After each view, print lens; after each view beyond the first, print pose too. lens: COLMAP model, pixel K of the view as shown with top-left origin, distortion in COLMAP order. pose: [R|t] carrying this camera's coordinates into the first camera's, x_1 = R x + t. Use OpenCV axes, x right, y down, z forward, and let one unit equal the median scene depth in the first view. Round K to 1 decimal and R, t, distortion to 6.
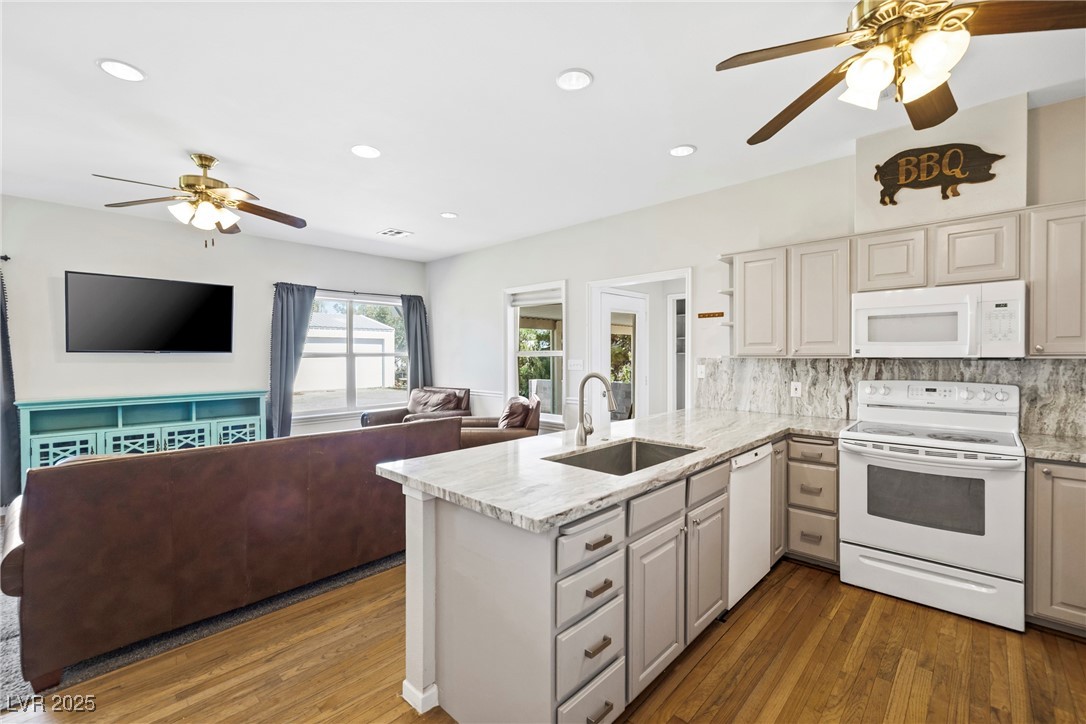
lens RADIAL K [[465.3, 0, 544.1], [0, 465.3, 356.6], [0, 0, 1]] dist [0.001498, 0.000421]
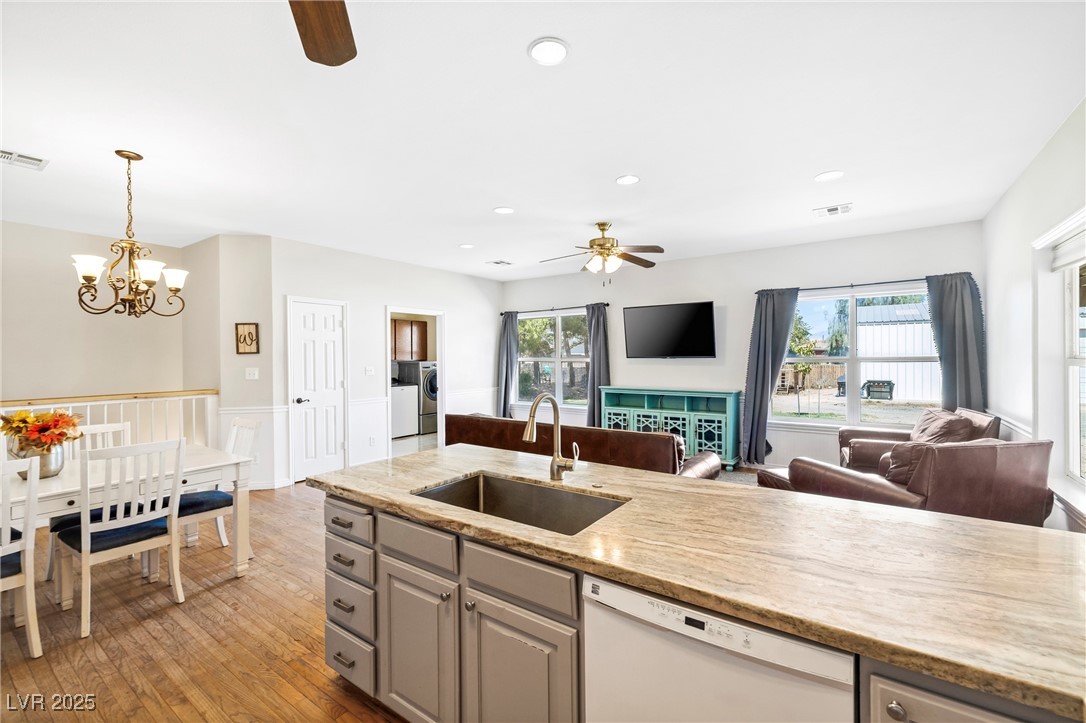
lens RADIAL K [[465.3, 0, 548.7], [0, 465.3, 358.7], [0, 0, 1]] dist [0.001498, 0.000421]
pose [[0.139069, 0.006772, -0.990260, 0.678191], [0.002675, 0.999970, 0.007214, -0.025123], [0.990279, -0.003652, 0.139047, 0.648406]]
